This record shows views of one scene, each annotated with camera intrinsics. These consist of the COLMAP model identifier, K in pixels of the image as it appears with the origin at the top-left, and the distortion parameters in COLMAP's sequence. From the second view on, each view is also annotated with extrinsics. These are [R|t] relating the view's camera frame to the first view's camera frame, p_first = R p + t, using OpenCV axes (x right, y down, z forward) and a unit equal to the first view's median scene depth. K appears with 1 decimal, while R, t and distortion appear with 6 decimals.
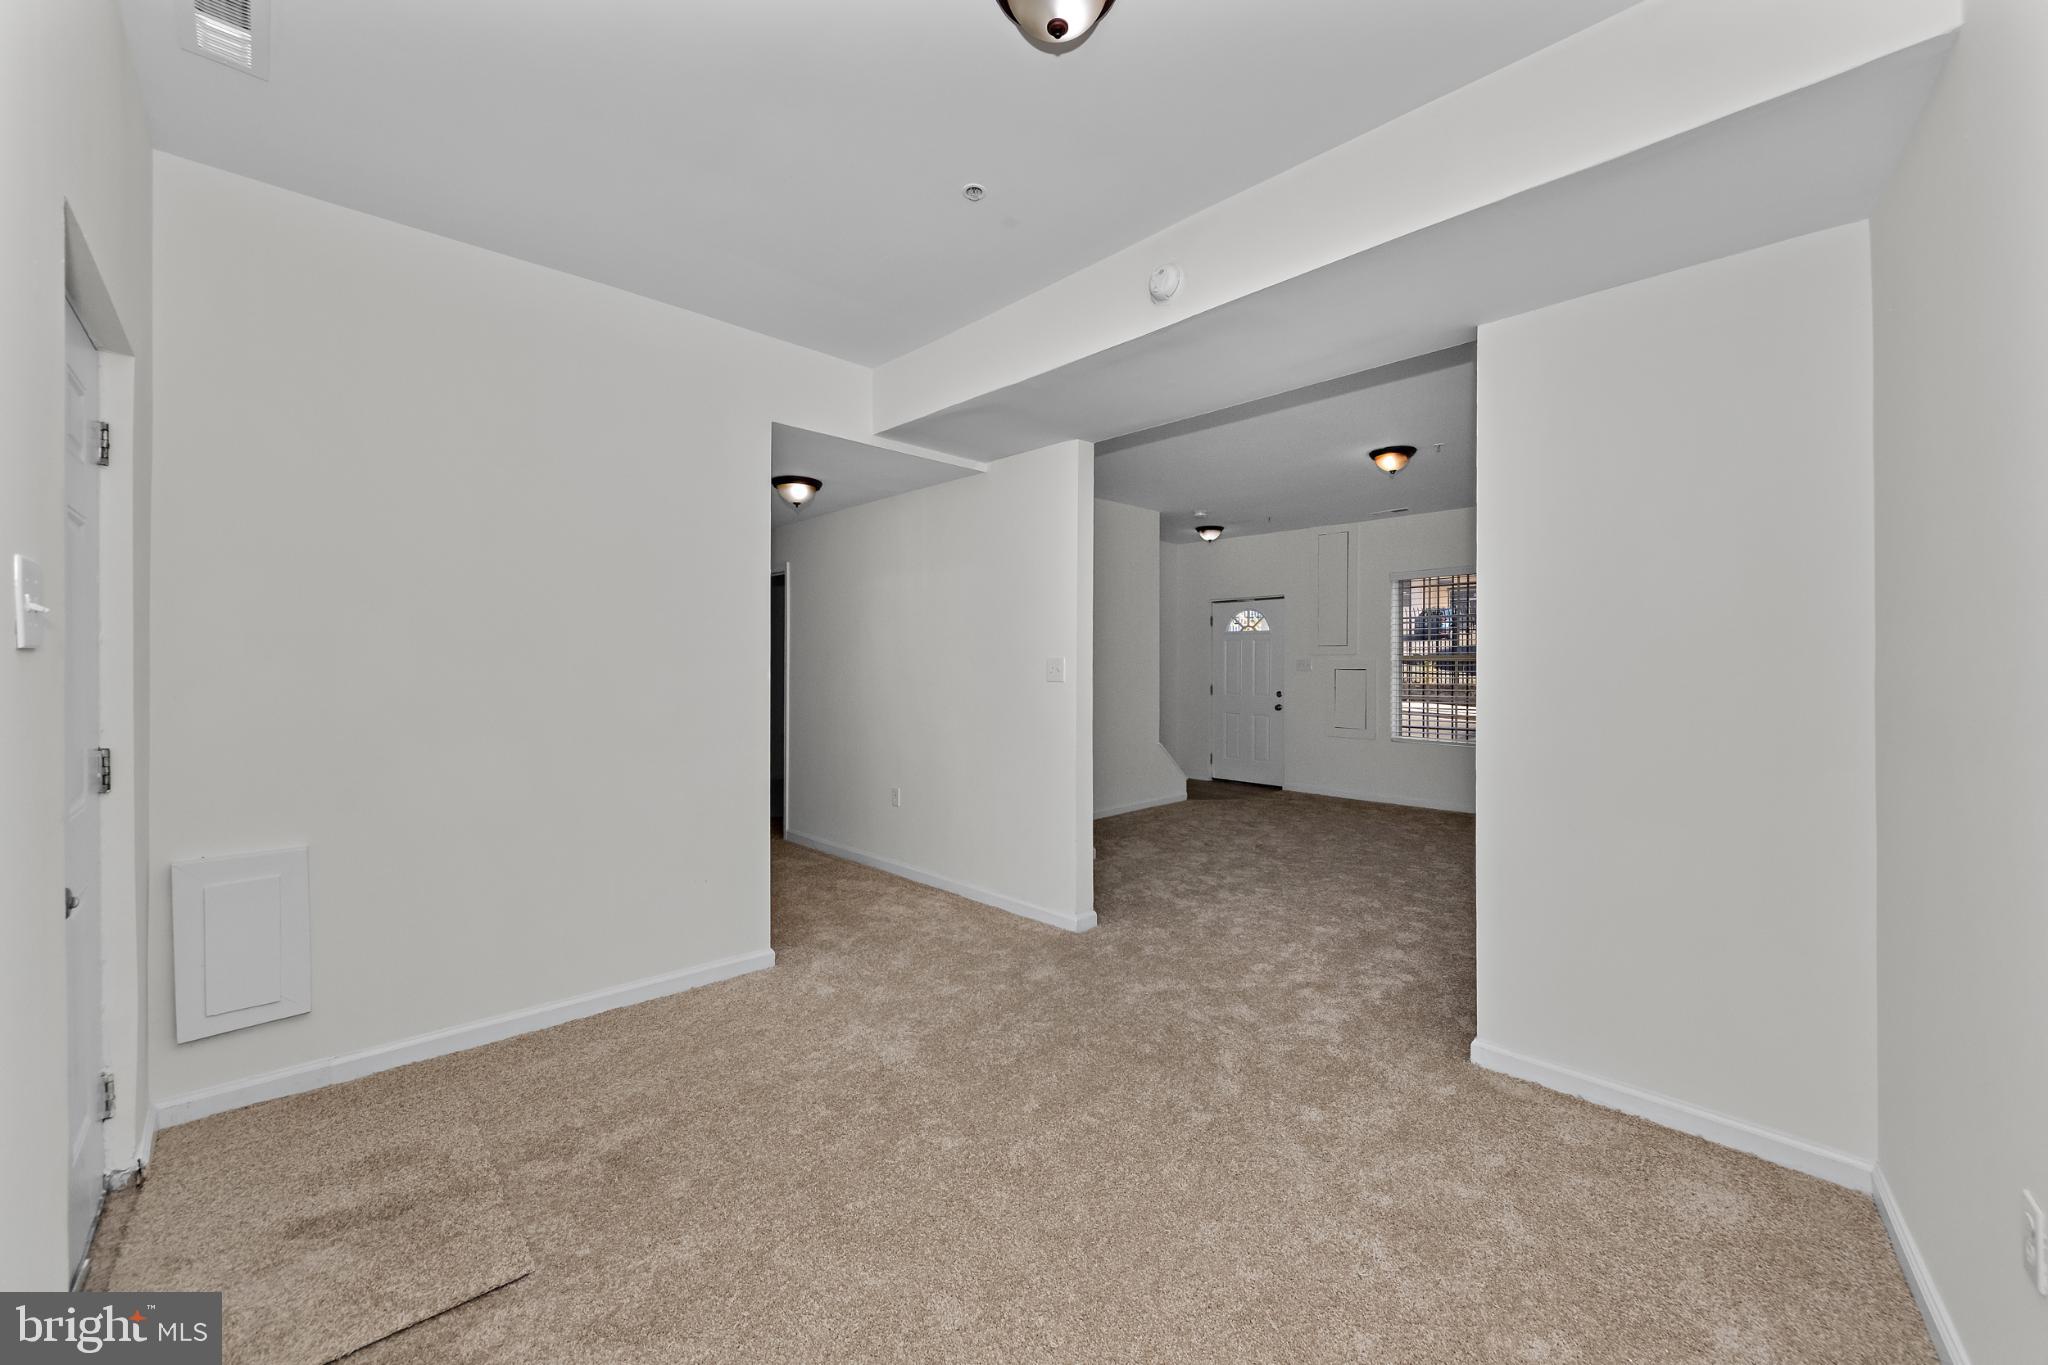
lens RADIAL K [[769.5, 0, 1030.1], [0, 769.5, 675.6], [0, 0, 1]] dist [-0.014602, -0.000124]
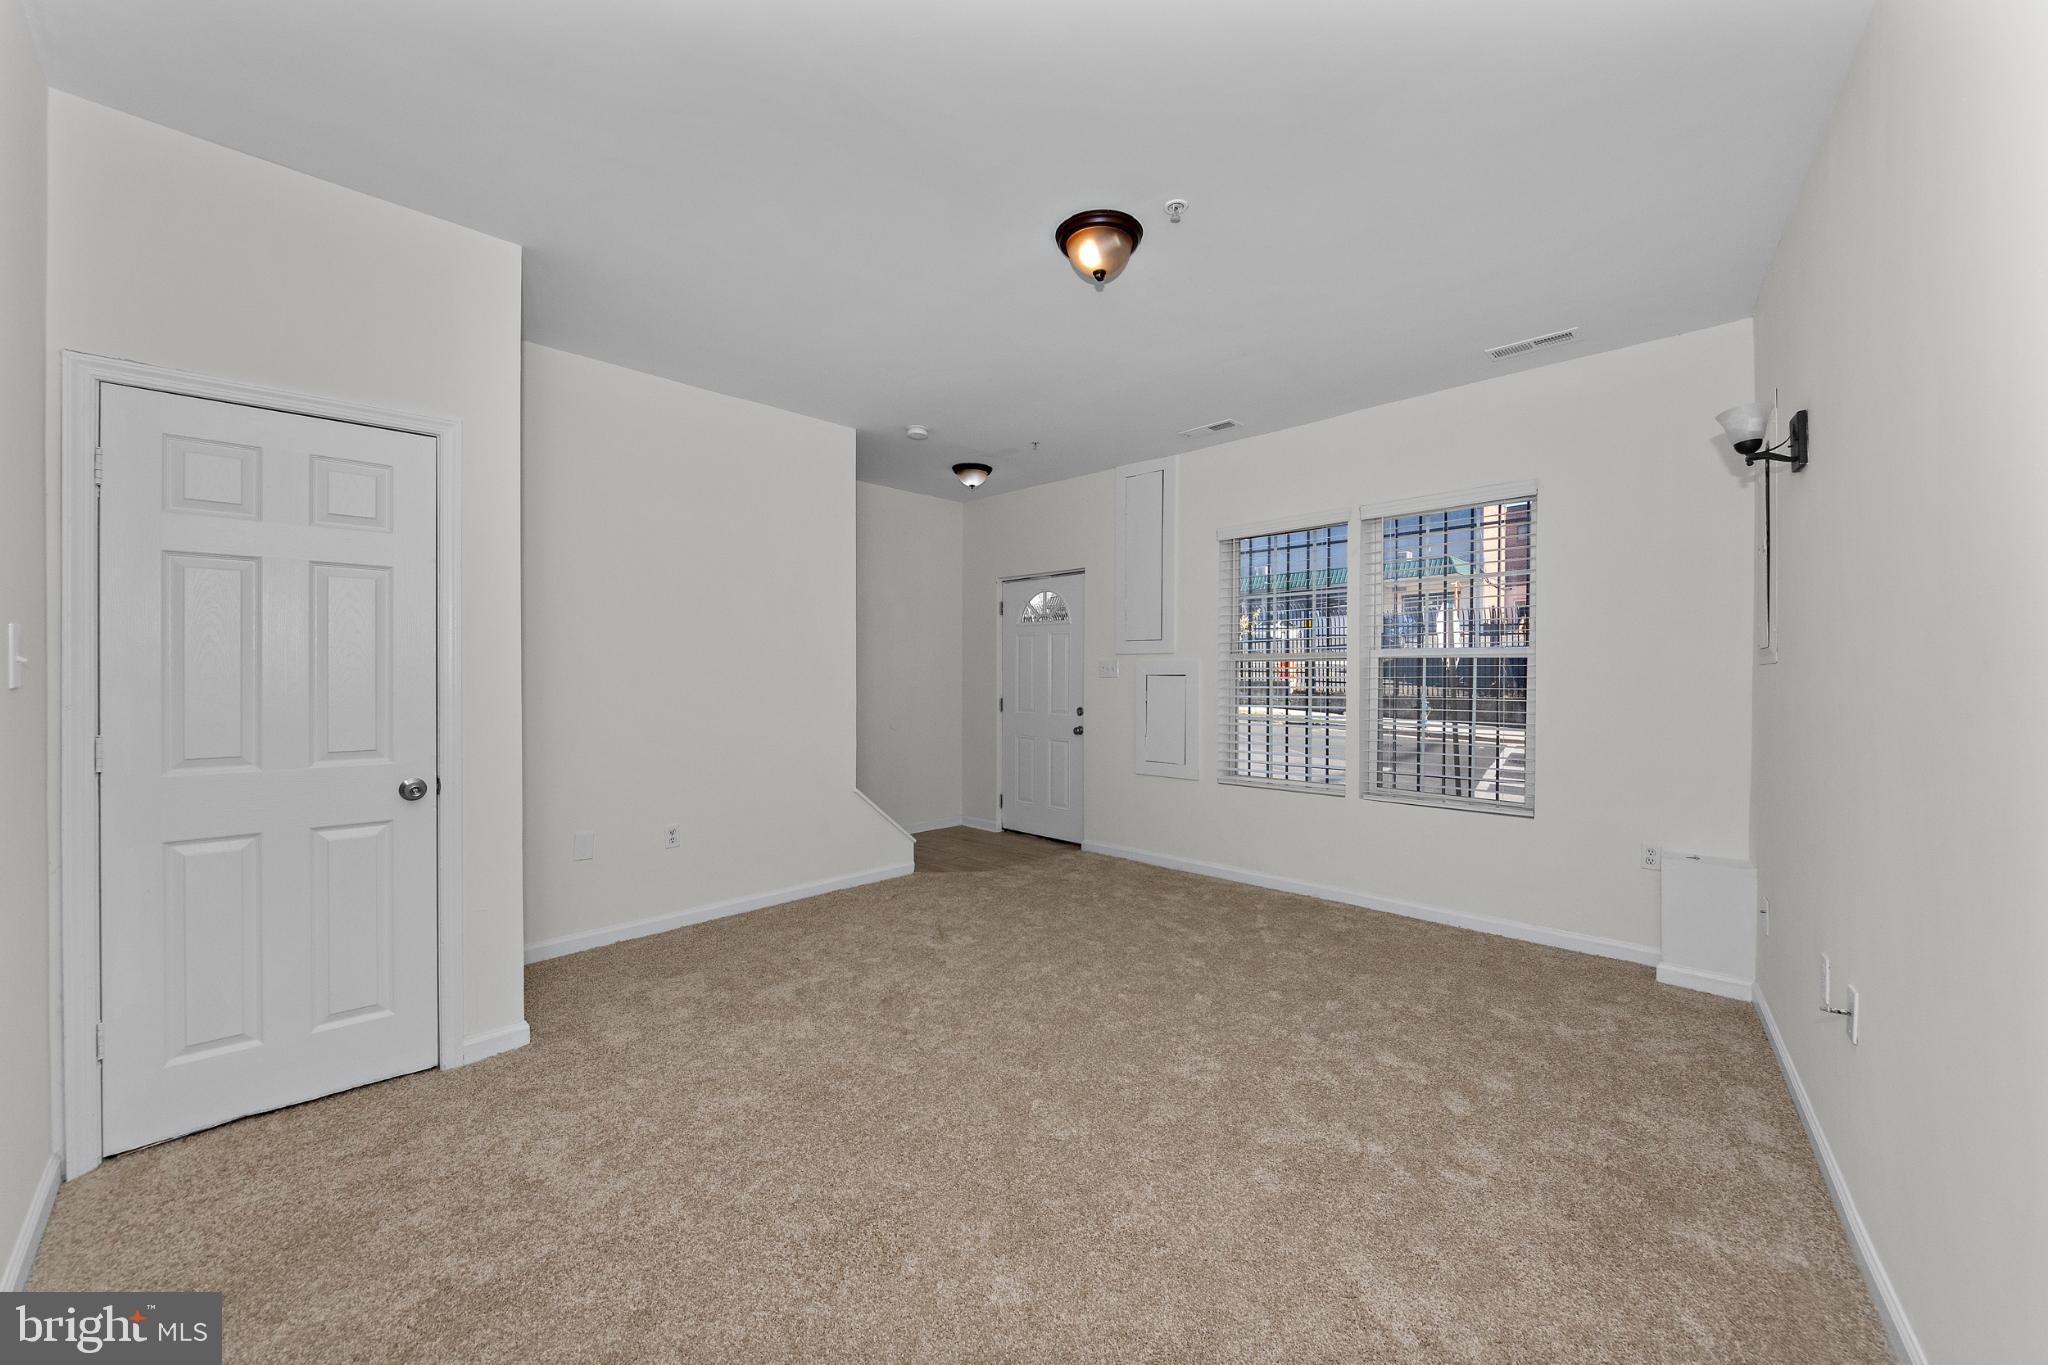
lens RADIAL K [[769.5, 0, 1030.1], [0, 769.5, 675.6], [0, 0, 1]] dist [-0.014602, -0.000124]
pose [[0.999573, 0.006800, 0.028401, 0.266444], [-0.006570, 0.999945, -0.008184, -0.002208], [-0.028455, 0.007994, 0.999563, 0.314959]]
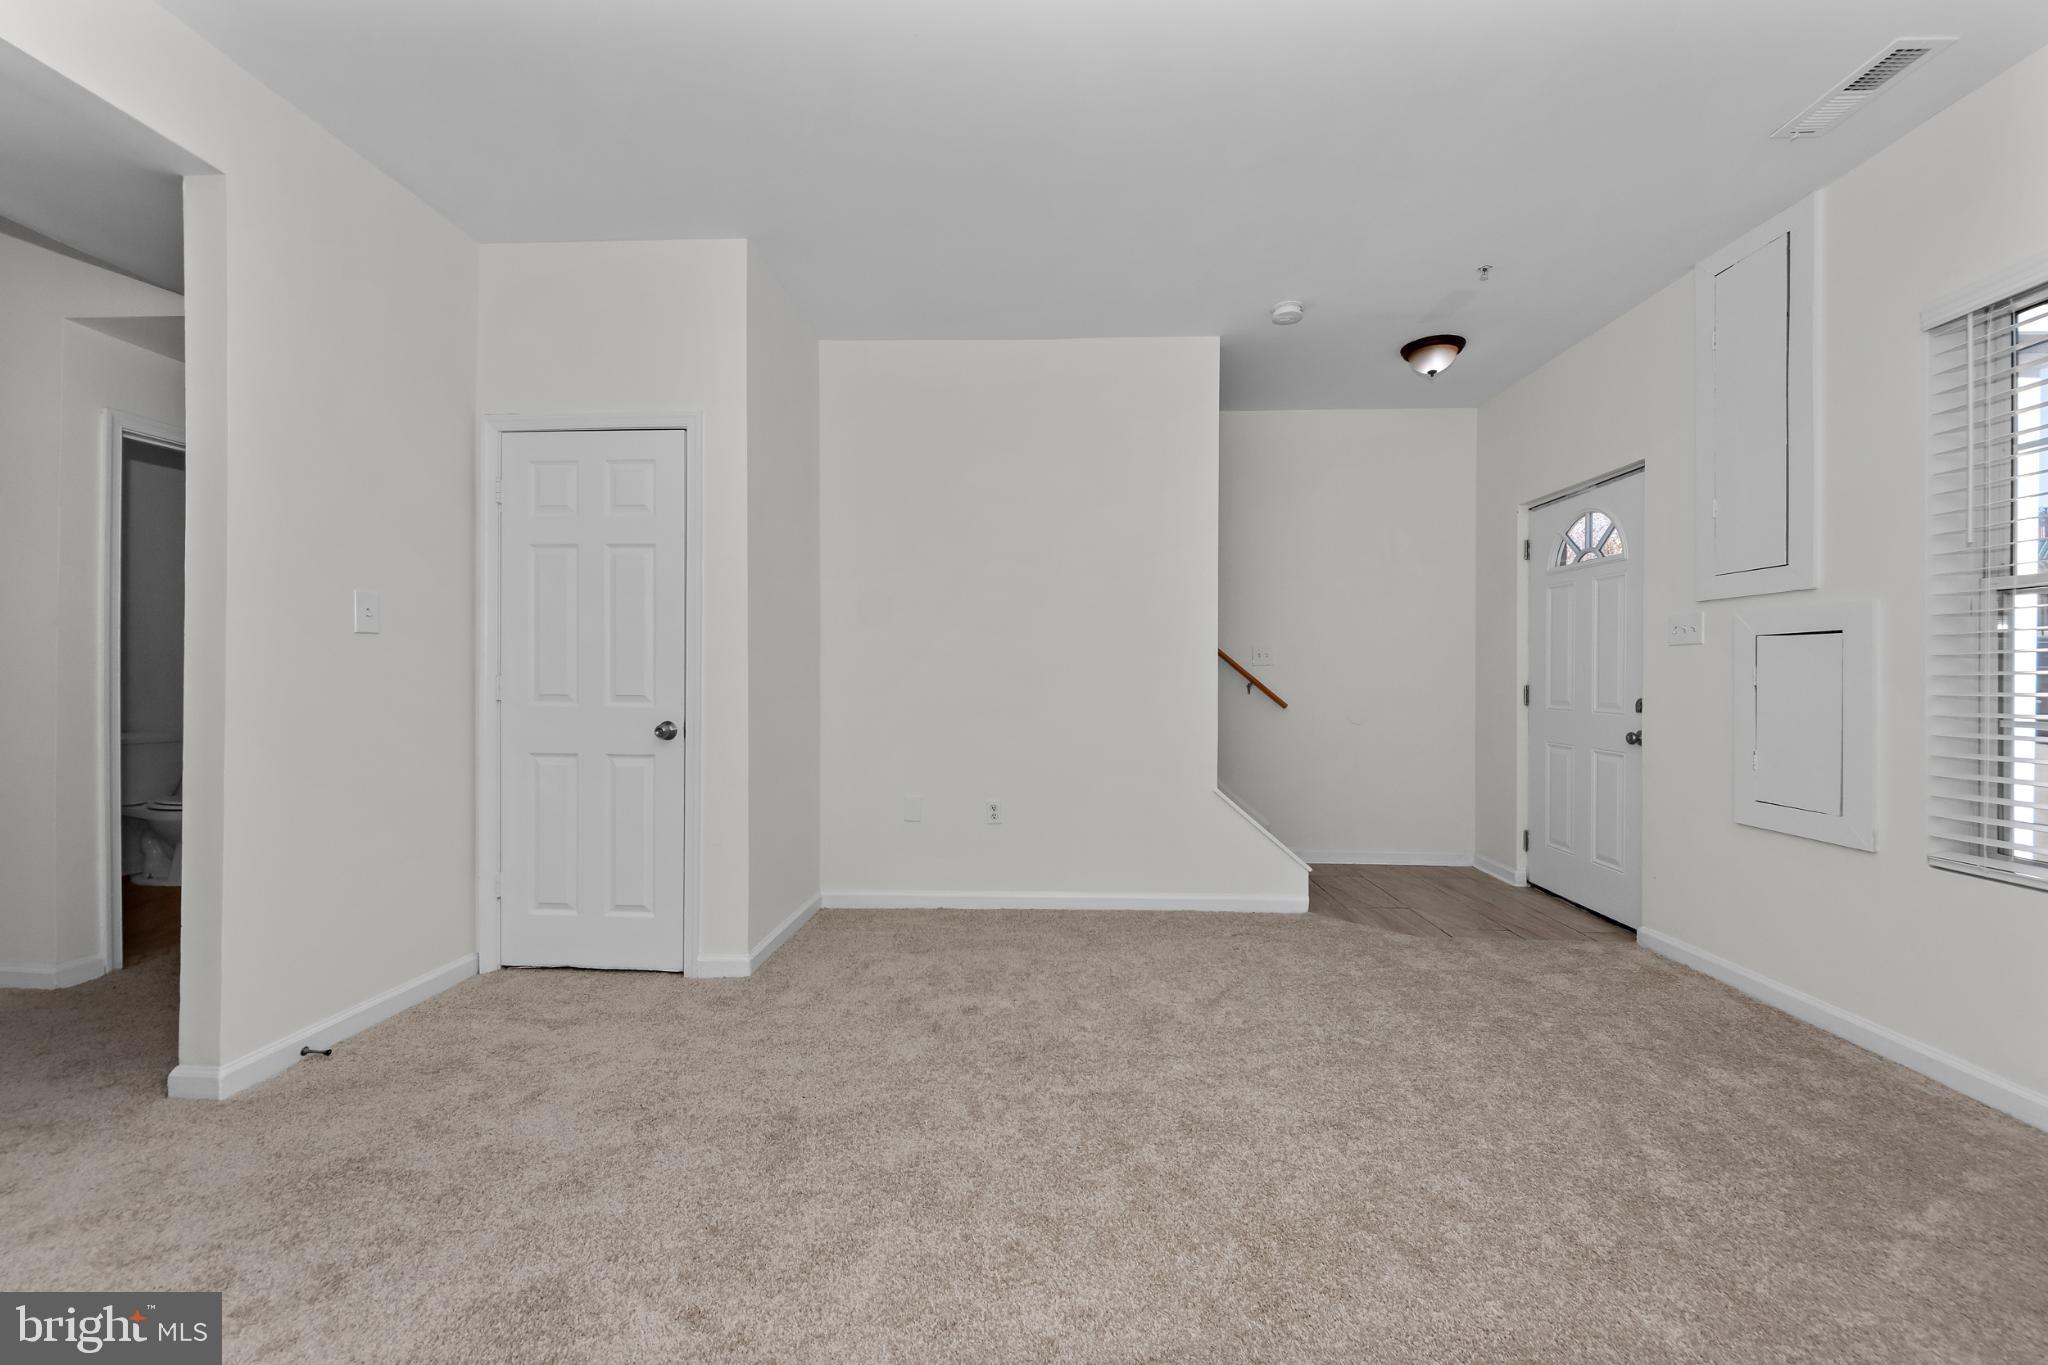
lens RADIAL K [[779.4, 0, 1052.7], [0, 779.4, 679.7], [0, 0, 1]] dist [-0.006238, -0.000306]
pose [[0.688801, 0.012638, -0.724840, 0.419818], [-0.015688, 0.999874, 0.002525, 0.014525], [0.724781, 0.009632, 0.688912, 0.505477]]
